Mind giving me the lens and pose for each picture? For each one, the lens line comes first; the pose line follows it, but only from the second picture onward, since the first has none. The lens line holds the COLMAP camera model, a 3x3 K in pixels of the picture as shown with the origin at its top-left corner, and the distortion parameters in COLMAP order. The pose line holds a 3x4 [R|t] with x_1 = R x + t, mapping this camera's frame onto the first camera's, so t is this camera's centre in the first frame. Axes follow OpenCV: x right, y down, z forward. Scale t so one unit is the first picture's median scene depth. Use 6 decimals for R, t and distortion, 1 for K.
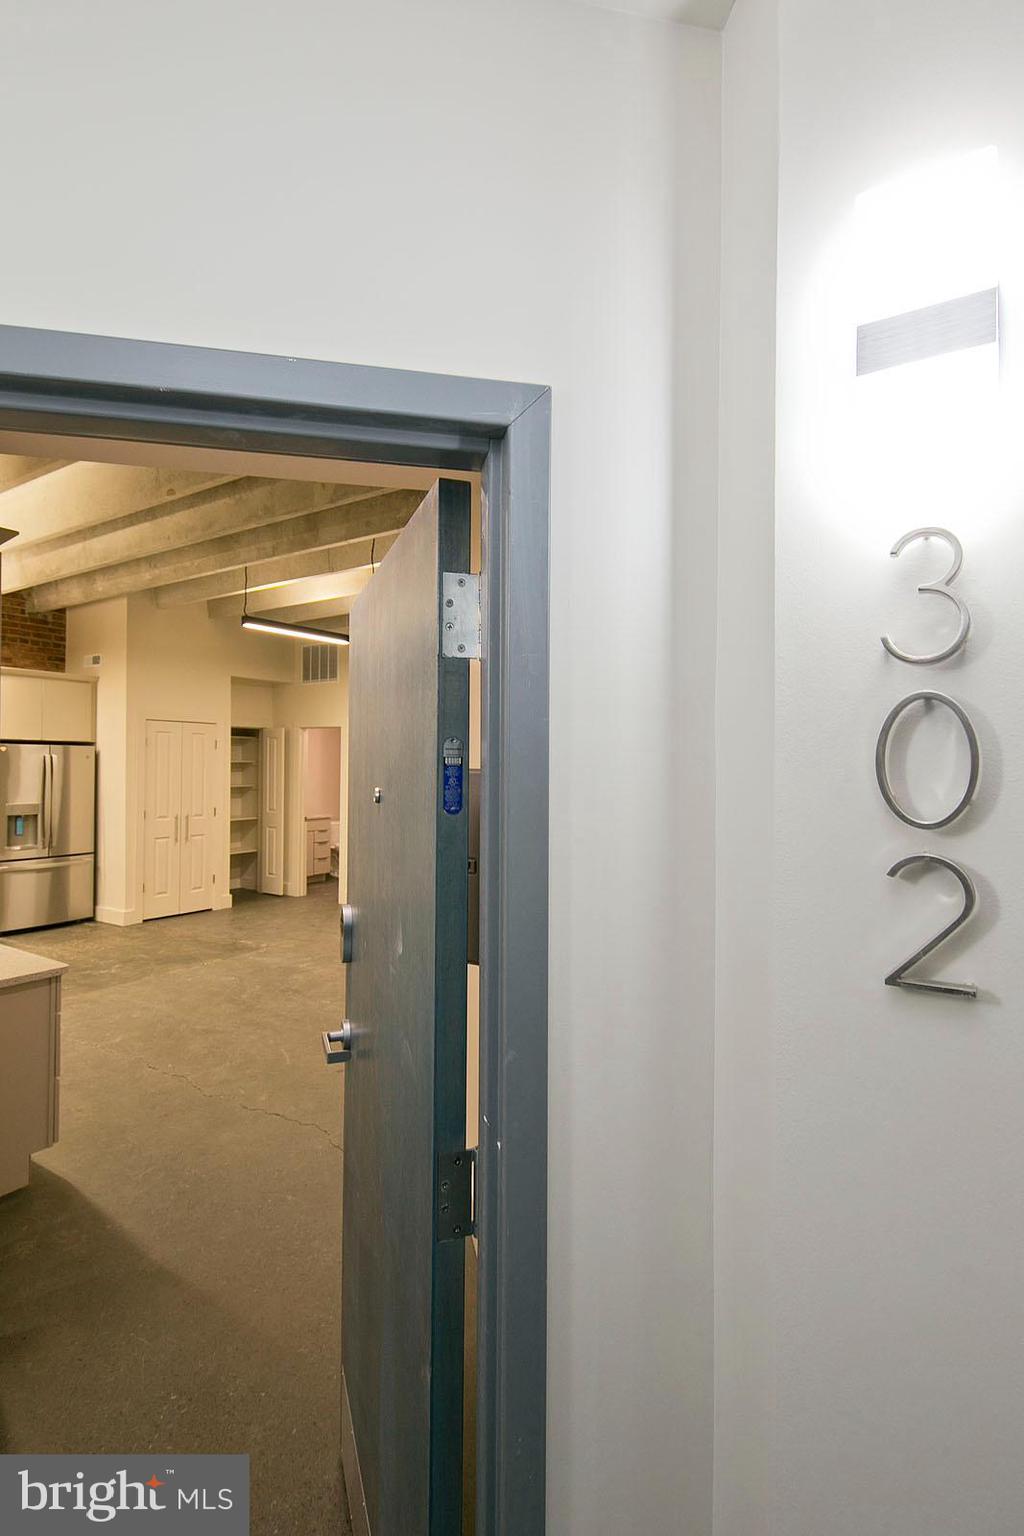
lens RADIAL K [[773.6, 0, 510.8], [0, 773.6, 765.4], [0, 0, 1]] dist [0.003174, 0.000817]
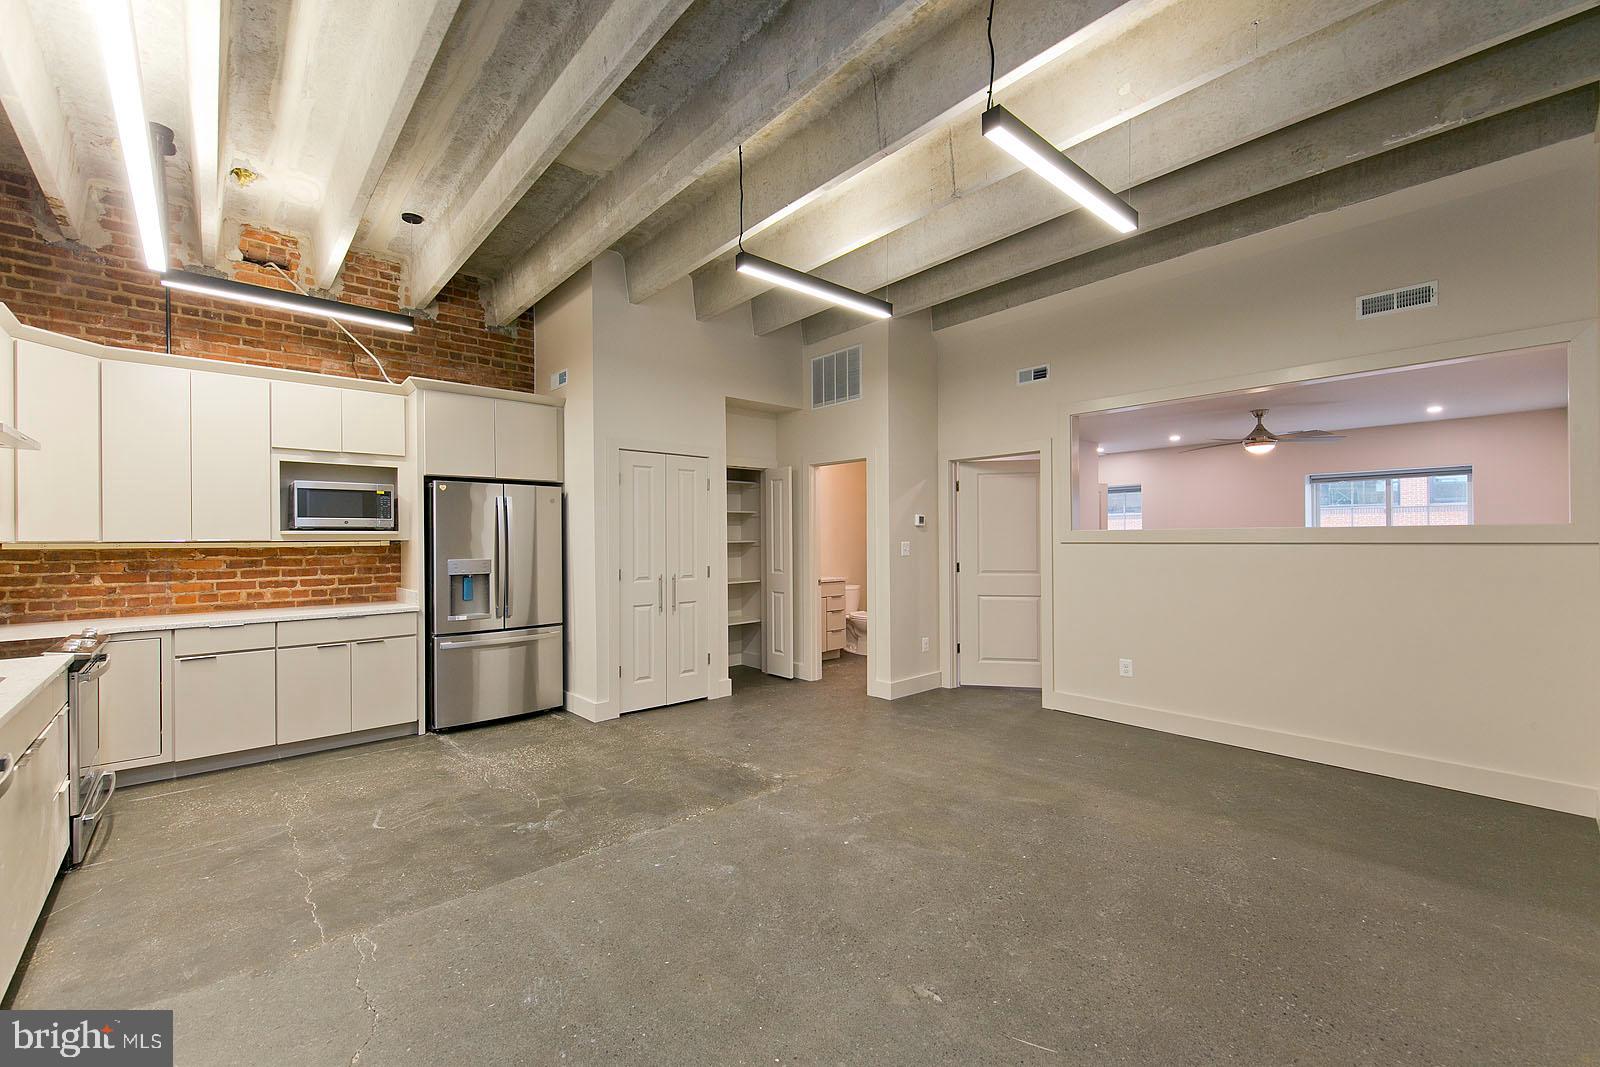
lens RADIAL K [[659.1, 0, 792.6], [0, 659.1, 535.7], [0, 0, 1]] dist [0.007004, -0.001431]
pose [[0.966855, -0.019394, -0.254588, -0.141739], [0.017543, 0.999801, -0.009541, 0.033768], [0.254723, 0.004758, 0.967002, 0.410057]]
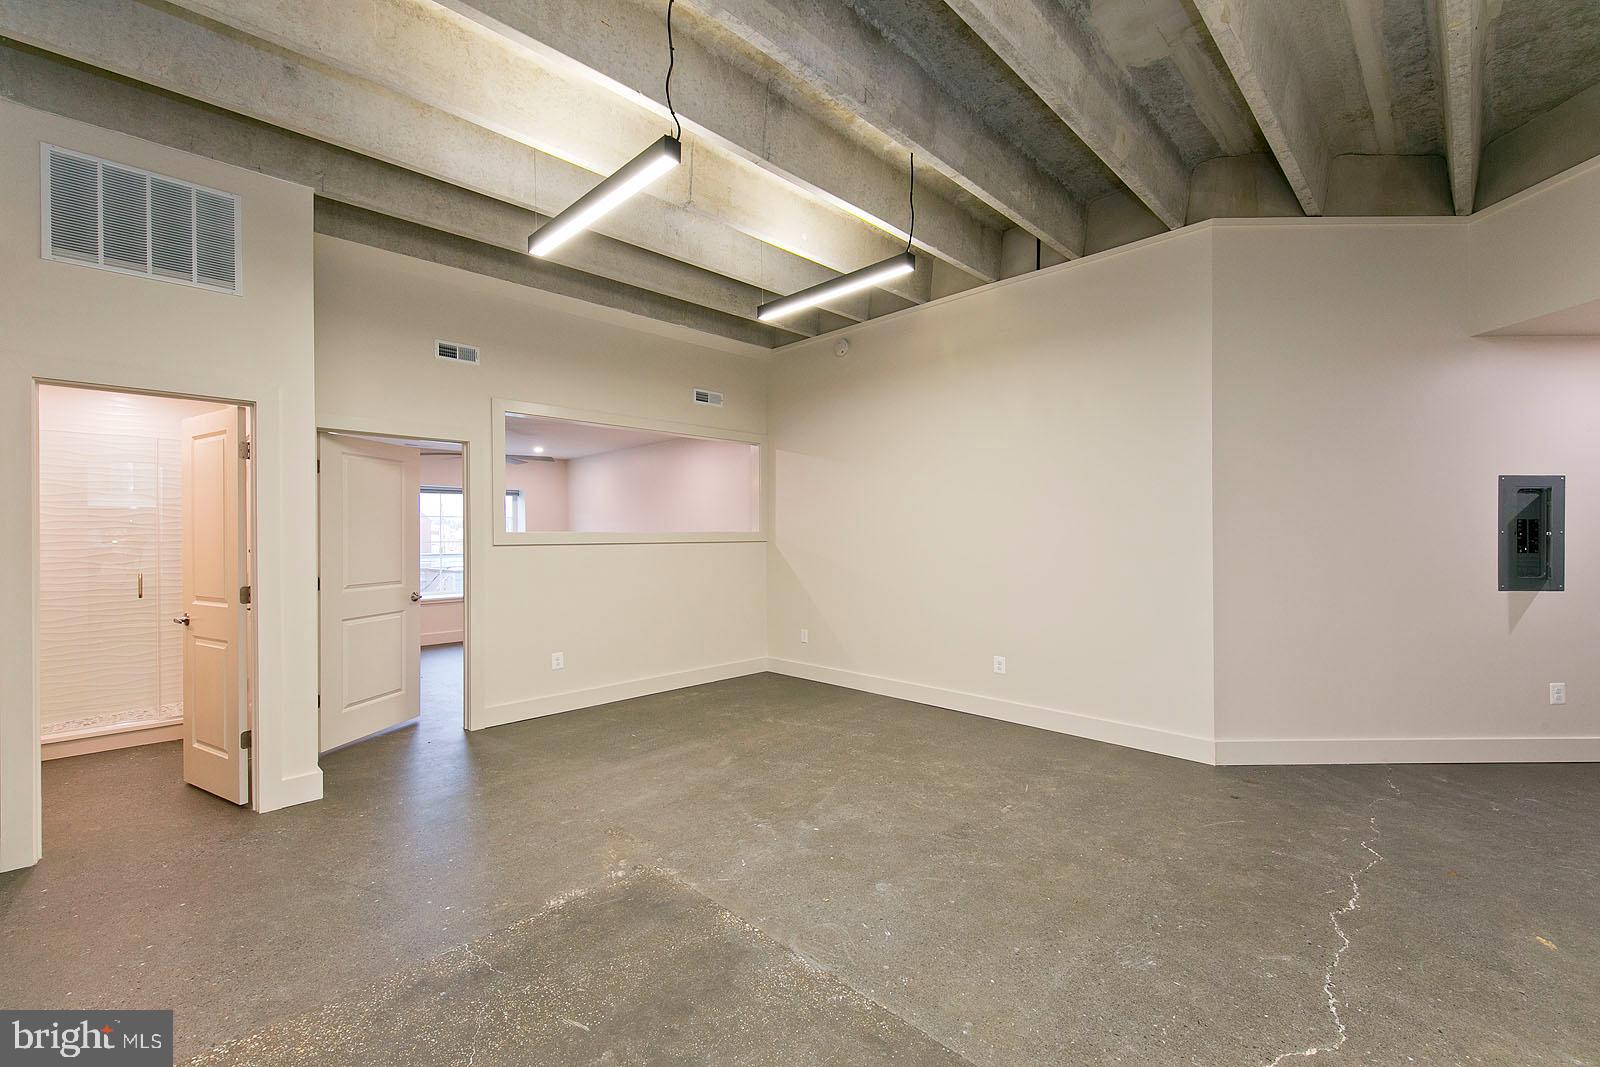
lens RADIAL K [[659.1, 0, 803.2], [0, 659.1, 535.0], [0, 0, 1]] dist [0.007004, -0.001431]
pose [[0.188372, -0.011801, 0.982027, -0.582323], [0.011986, 0.999881, 0.009716, 0.027443], [-0.982025, 0.009941, 0.188492, 0.705985]]
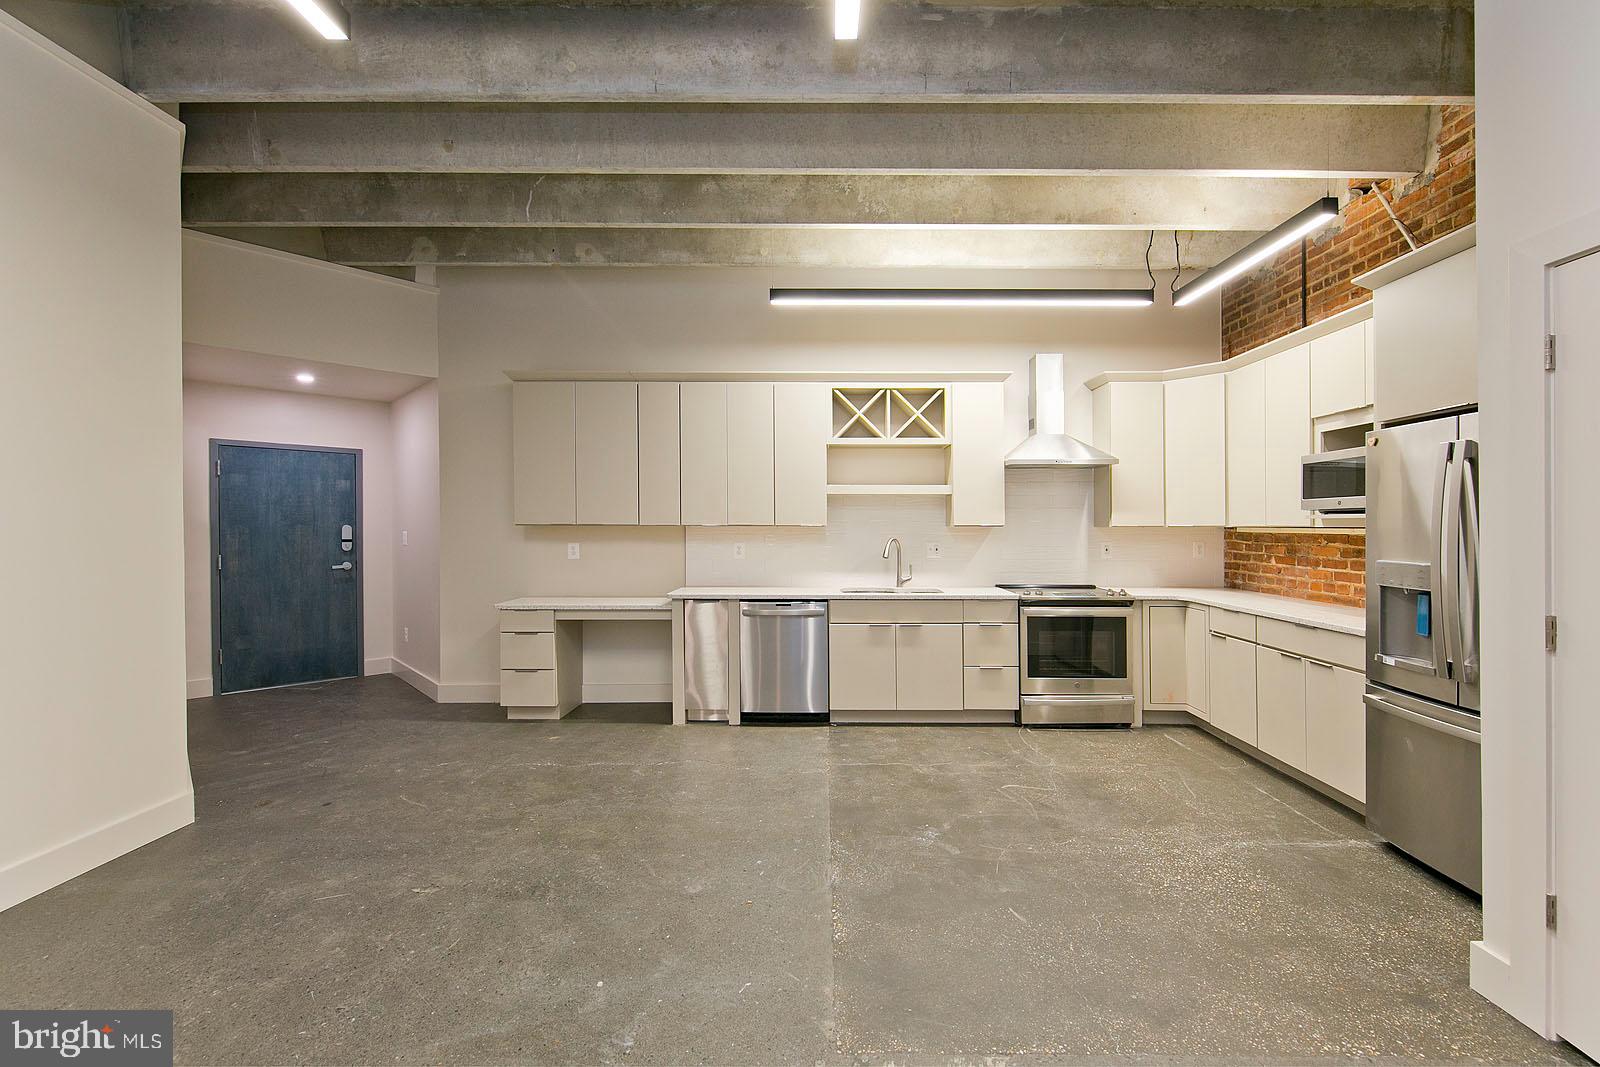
lens RADIAL K [[659.1, 0, 824.6], [0, 659.1, 543.0], [0, 0, 1]] dist [0.007004, -0.001431]
pose [[-0.831755, 0.001884, -0.555139, -0.142668], [-0.012608, 0.999672, 0.022283, 0.030672], [0.554999, 0.025534, -0.831459, 1.018177]]
